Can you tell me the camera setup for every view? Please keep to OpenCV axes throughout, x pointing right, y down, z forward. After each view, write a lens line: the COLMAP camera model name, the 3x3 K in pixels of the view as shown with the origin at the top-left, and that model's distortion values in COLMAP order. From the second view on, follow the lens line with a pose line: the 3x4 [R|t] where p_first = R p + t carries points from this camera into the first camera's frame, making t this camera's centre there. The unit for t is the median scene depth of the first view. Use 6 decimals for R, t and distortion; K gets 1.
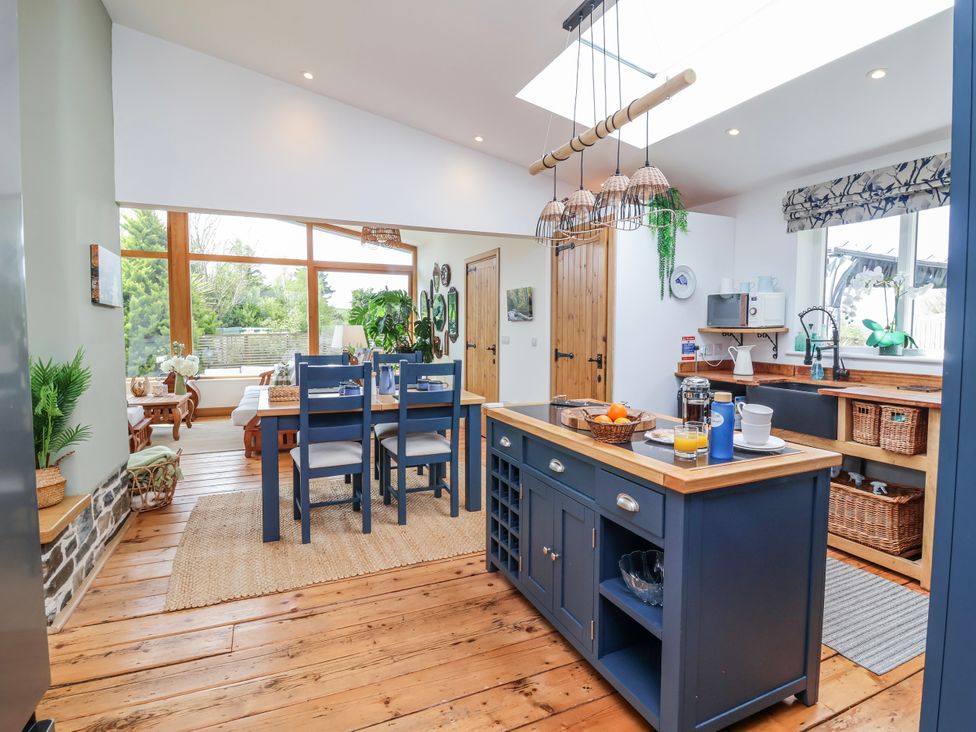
lens RADIAL K [[512.5, 0, 487.2], [0, 512.5, 362.8], [0, 0, 1]] dist [-0.010544, -0.006220]
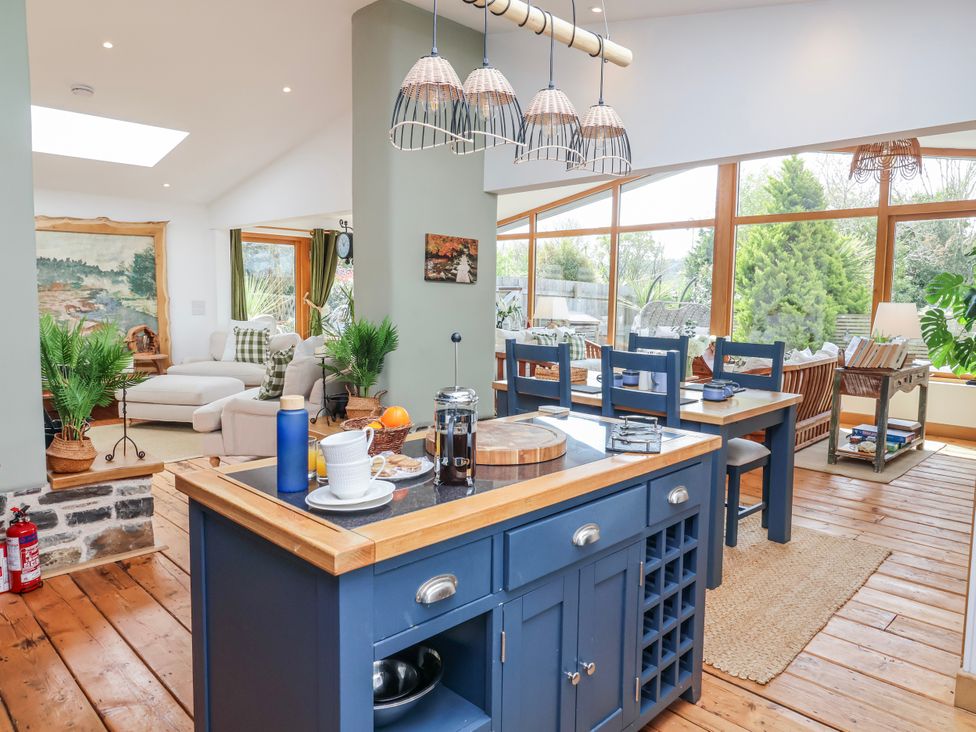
lens RADIAL K [[664.2, 0, 498.3], [0, 664.2, 357.5], [0, 0, 1]] dist [-0.018918, 0.010732]
pose [[0.361005, 0.087996, -0.928403, 0.576228], [-0.077712, 0.994914, 0.064082, -0.037367], [0.929321, 0.049014, 0.366007, 0.420750]]
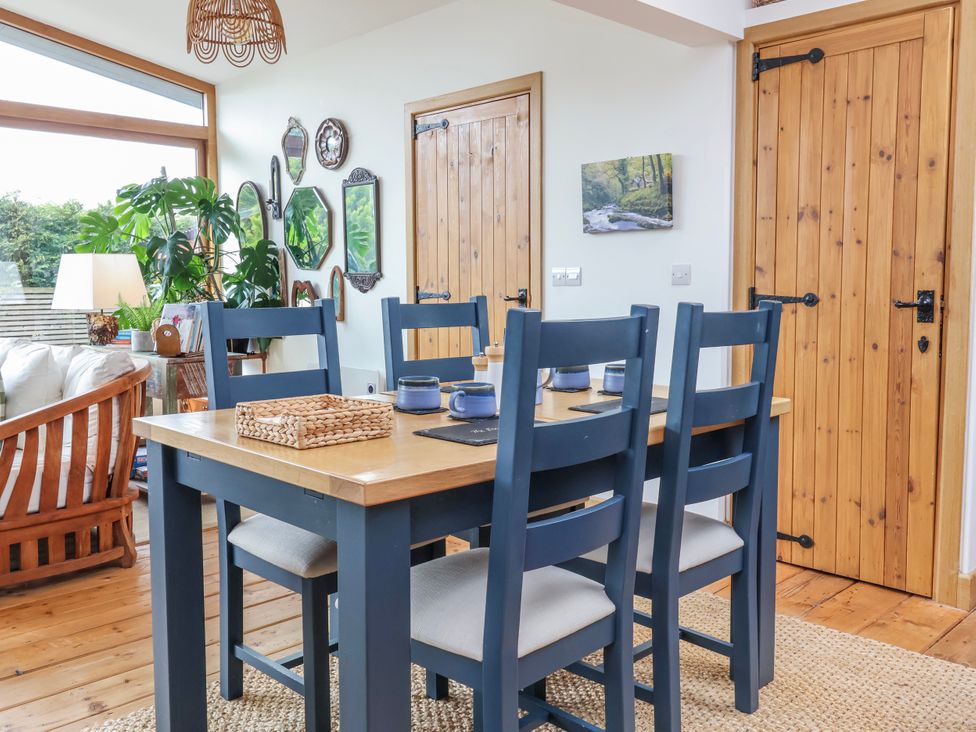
lens RADIAL K [[883.6, 0, 485.5], [0, 883.6, 360.6], [0, 0, 1]] dist [0.012100, -0.001312]
pose [[0.934967, -0.039673, 0.352508, -0.423569], [0.034209, 0.999179, 0.021720, 0.014575], [-0.353080, -0.008249, 0.935557, 0.396366]]
